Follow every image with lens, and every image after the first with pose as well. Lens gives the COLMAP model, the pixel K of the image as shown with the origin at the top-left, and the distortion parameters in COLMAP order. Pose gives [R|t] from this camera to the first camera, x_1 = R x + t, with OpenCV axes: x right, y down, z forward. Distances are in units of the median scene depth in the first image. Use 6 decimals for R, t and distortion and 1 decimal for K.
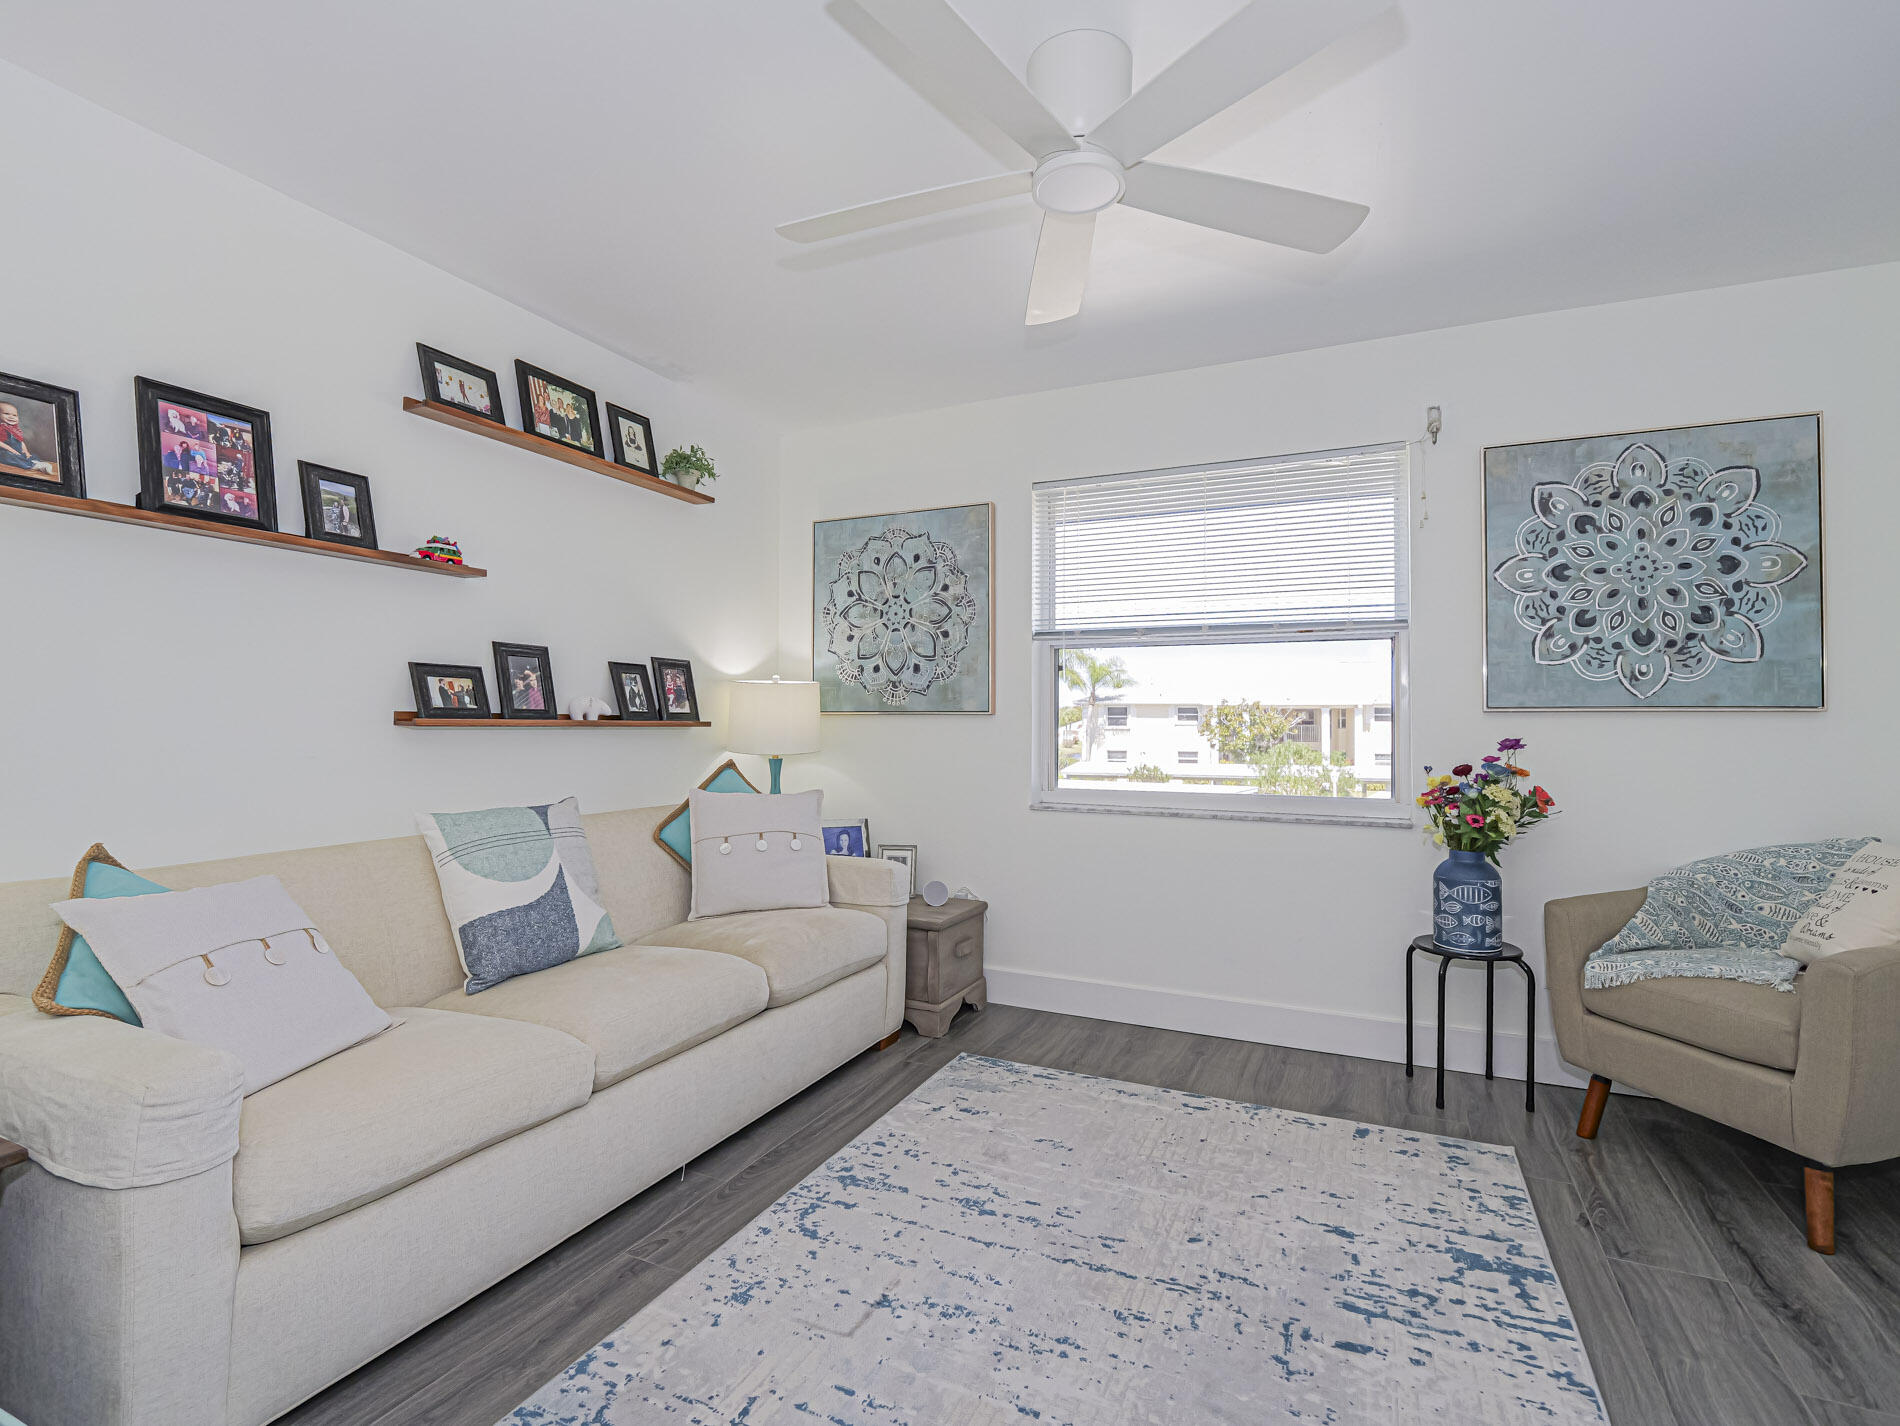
lens RADIAL K [[922.0, 0, 950.0], [0, 922.0, 713.0], [0, 0, 1]] dist [-0.003767, -0.000591]
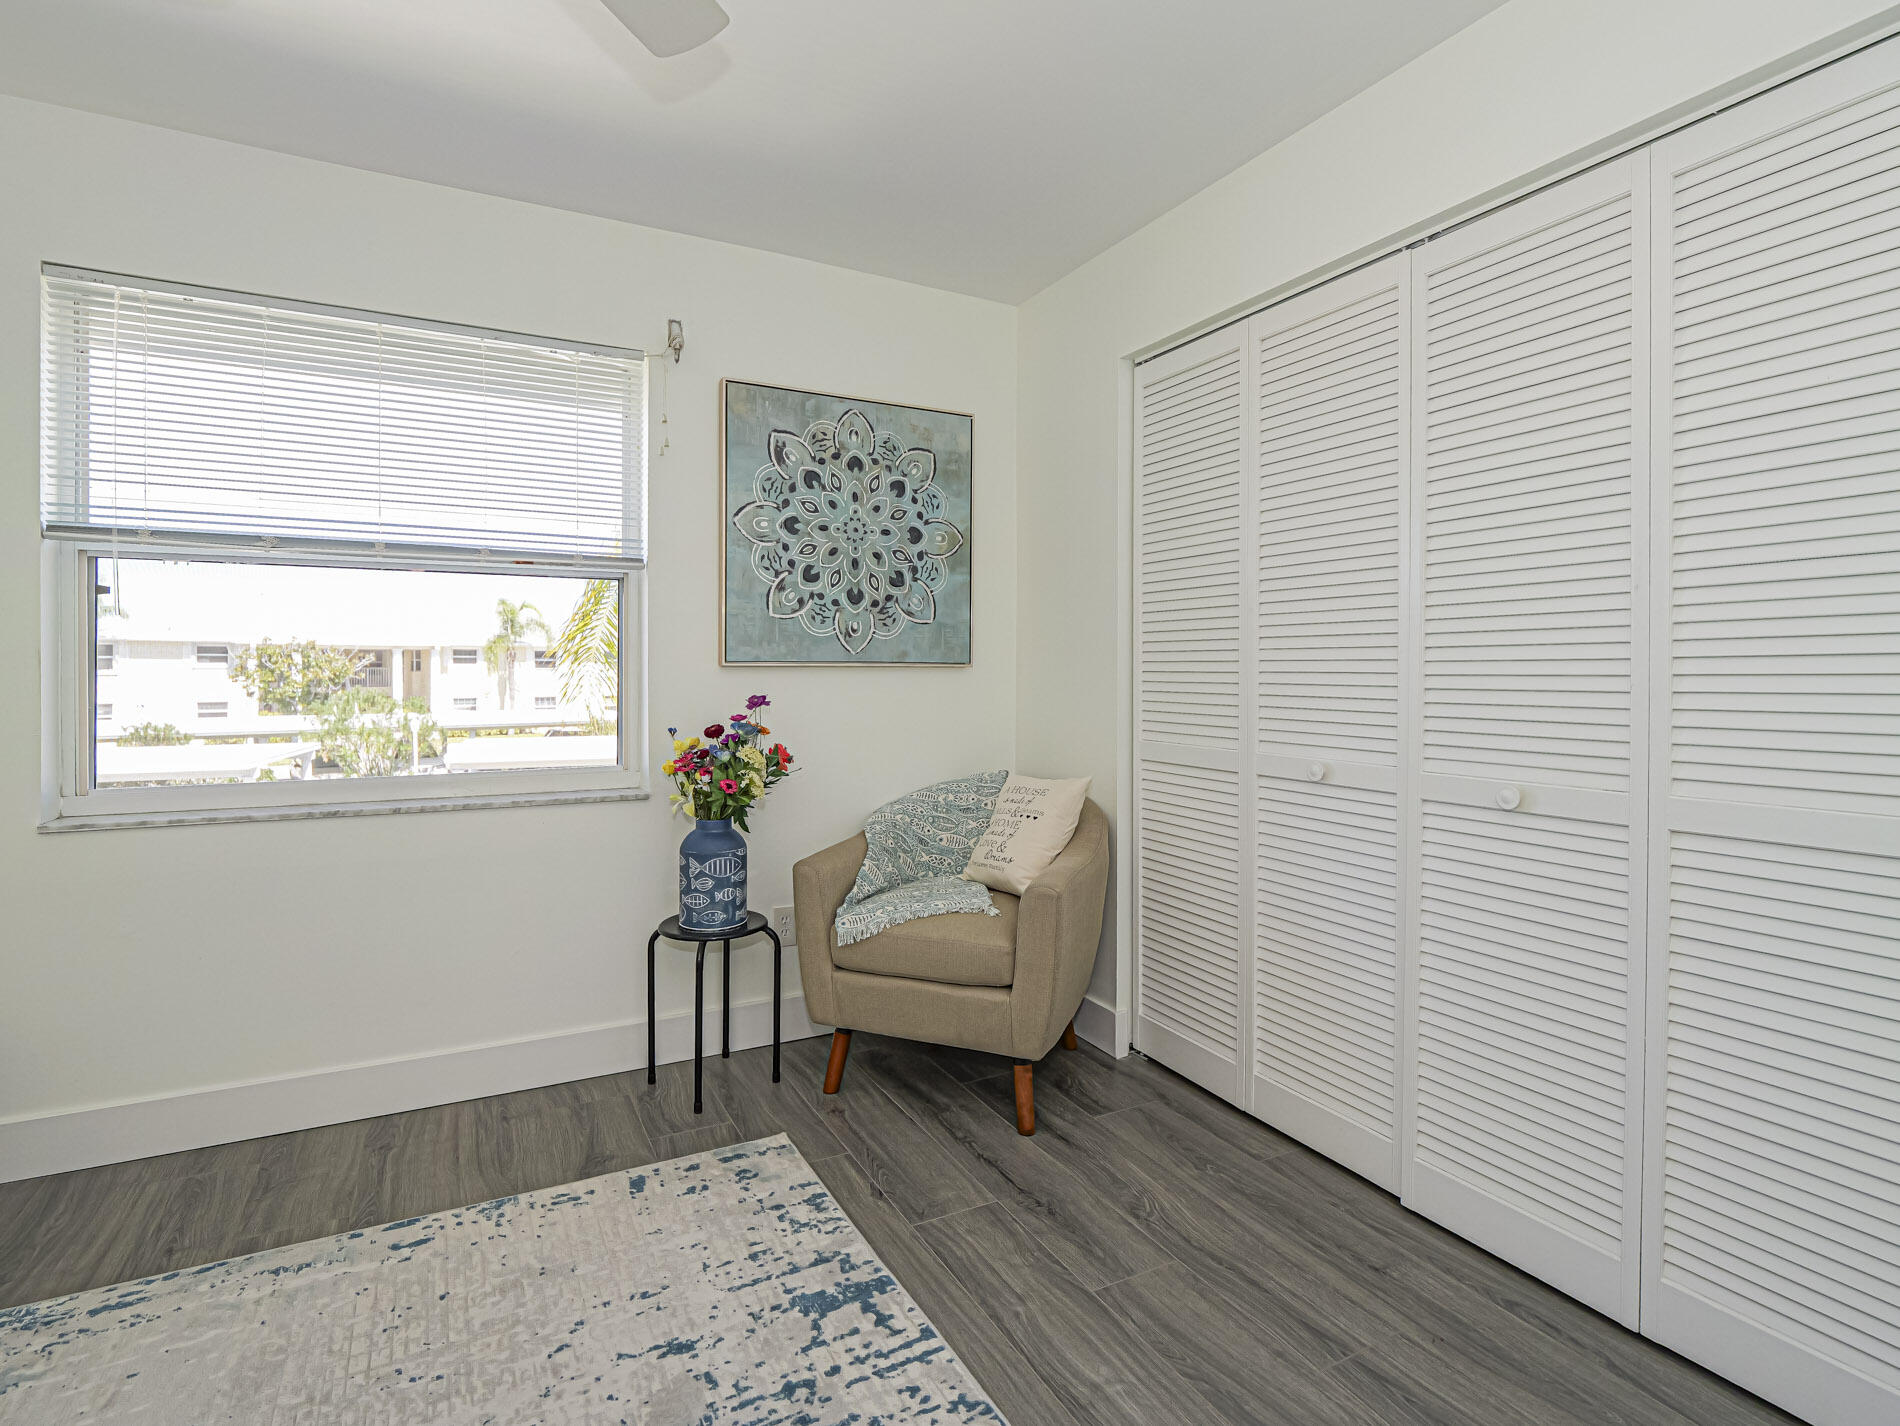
lens RADIAL K [[954.3, 0, 951.1], [0, 954.3, 675.2], [0, 0, 1]] dist [-0.004870, -0.002426]
pose [[0.606605, -0.007775, 0.794965, -0.047100], [-0.009272, 0.999815, 0.016853, -0.011076], [-0.794949, -0.017594, 0.606421, 0.247672]]
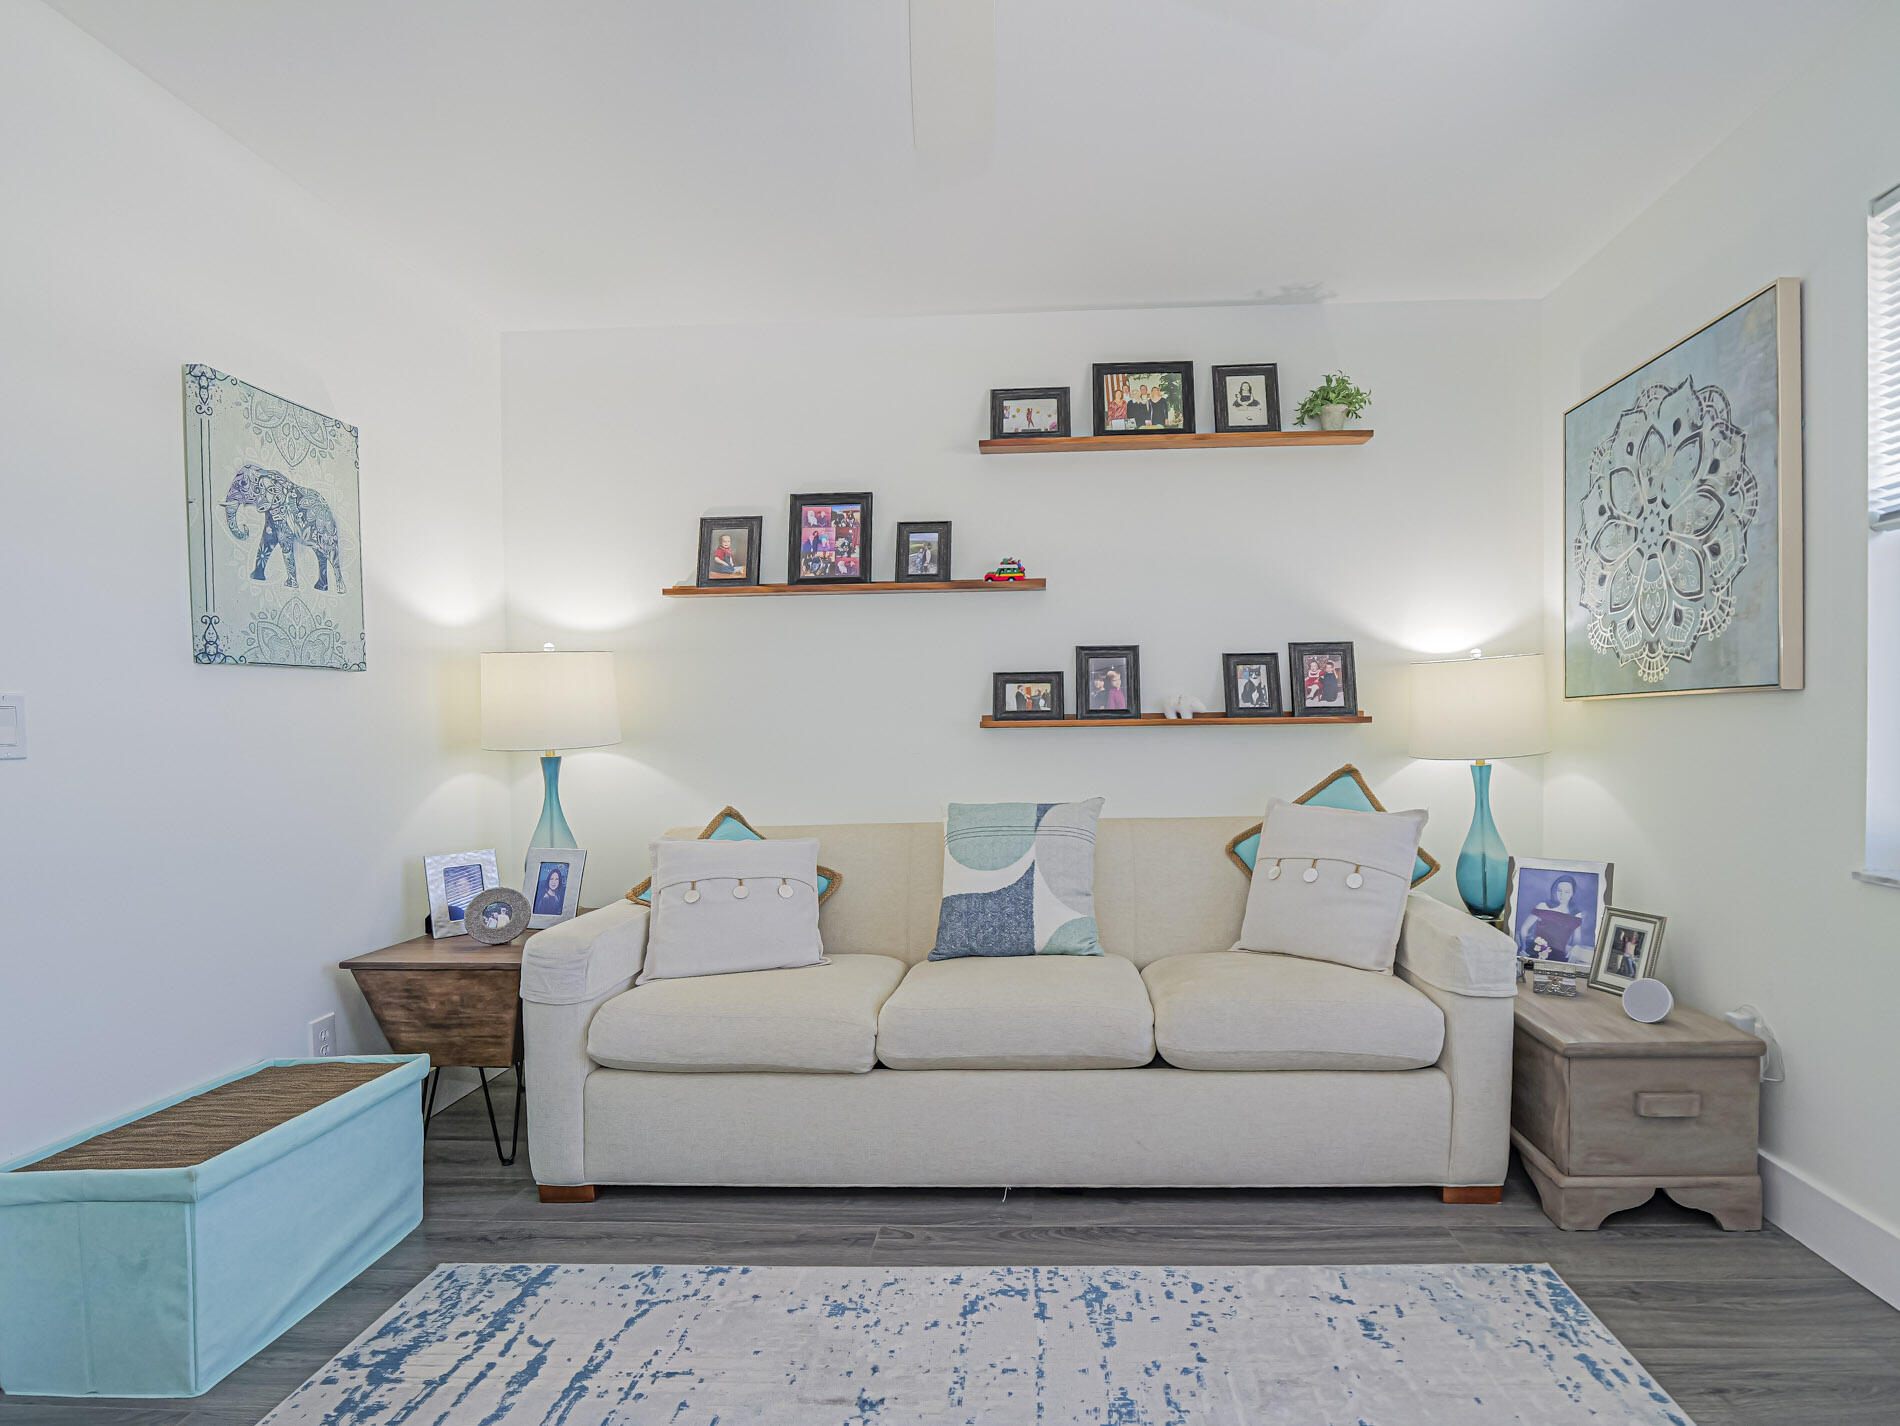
lens RADIAL K [[943.2, 0, 953.9], [0, 943.2, 757.3], [0, 0, 1]] dist [-0.012546, -0.000770]
pose [[0.387782, 0.015171, -0.921626, 0.463776], [0.028444, 0.999191, 0.028416, 0.015216], [0.921312, -0.037234, 0.387037, 0.475458]]
